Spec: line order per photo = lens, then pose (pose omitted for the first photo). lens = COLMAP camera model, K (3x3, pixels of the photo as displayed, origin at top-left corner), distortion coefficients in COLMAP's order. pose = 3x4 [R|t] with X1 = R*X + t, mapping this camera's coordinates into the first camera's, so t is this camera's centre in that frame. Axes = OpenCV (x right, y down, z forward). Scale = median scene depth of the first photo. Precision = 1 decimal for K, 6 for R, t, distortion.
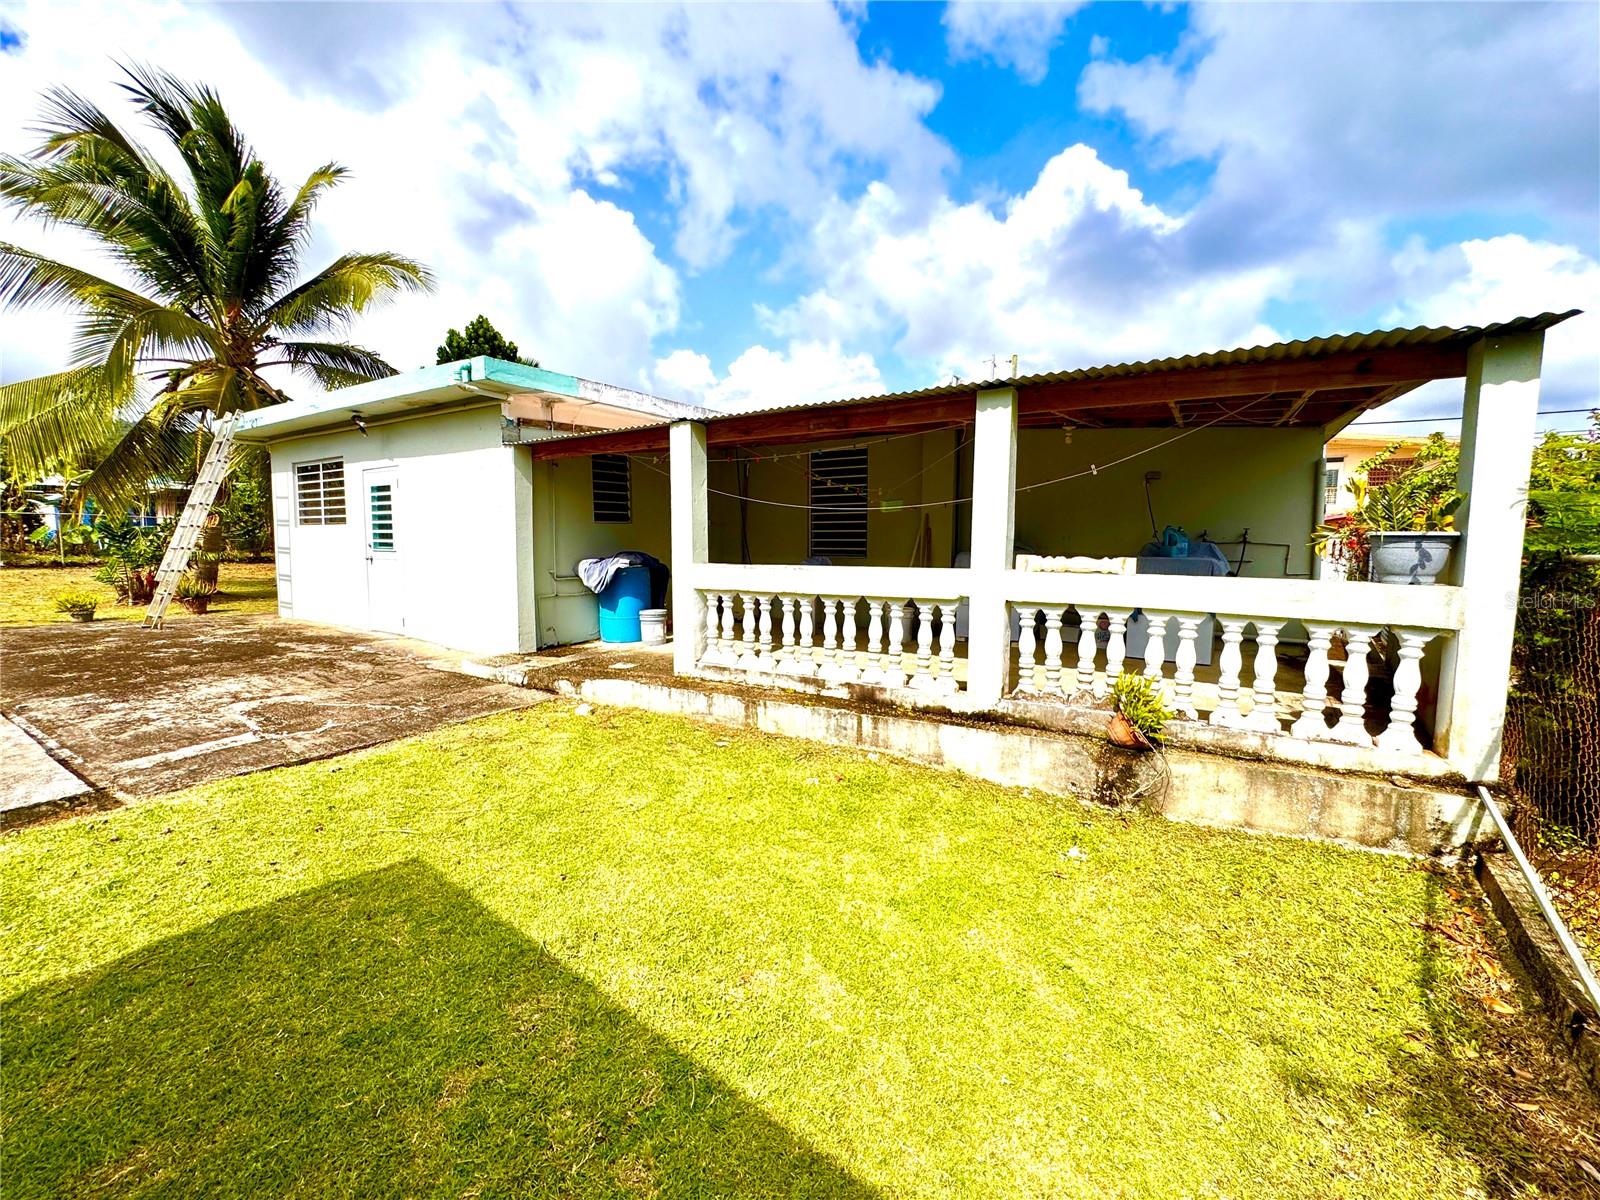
lens RADIAL K [[640.8, 0, 799.7], [0, 640.8, 590.2], [0, 0, 1]] dist [-0.008737, 0.001360]
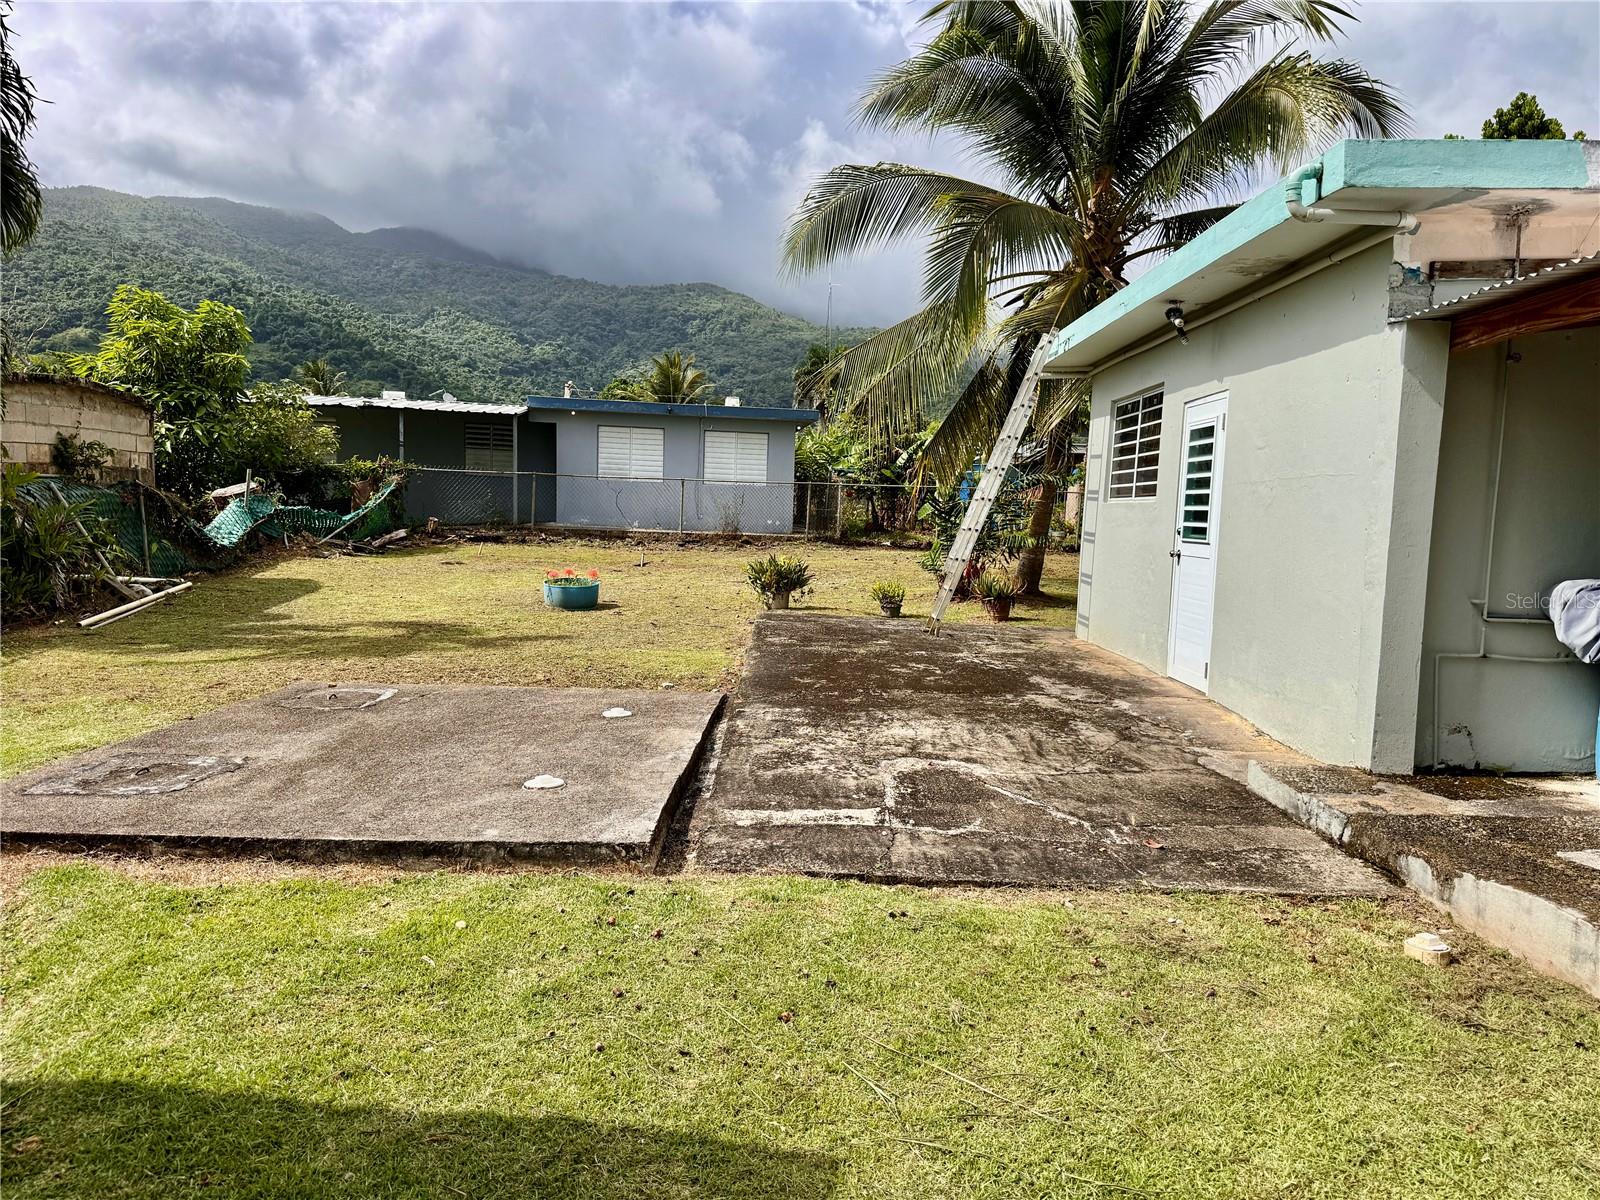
lens RADIAL K [[1139.3, 0, 797.7], [0, 1139.3, 599.9], [0, 0, 1]] dist [0.050456, -0.027871]
pose [[0.533071, 0.080572, -0.842225, 0.037616], [-0.097034, 0.994709, 0.033743, -0.013514], [0.840488, 0.063737, 0.538068, 0.202443]]
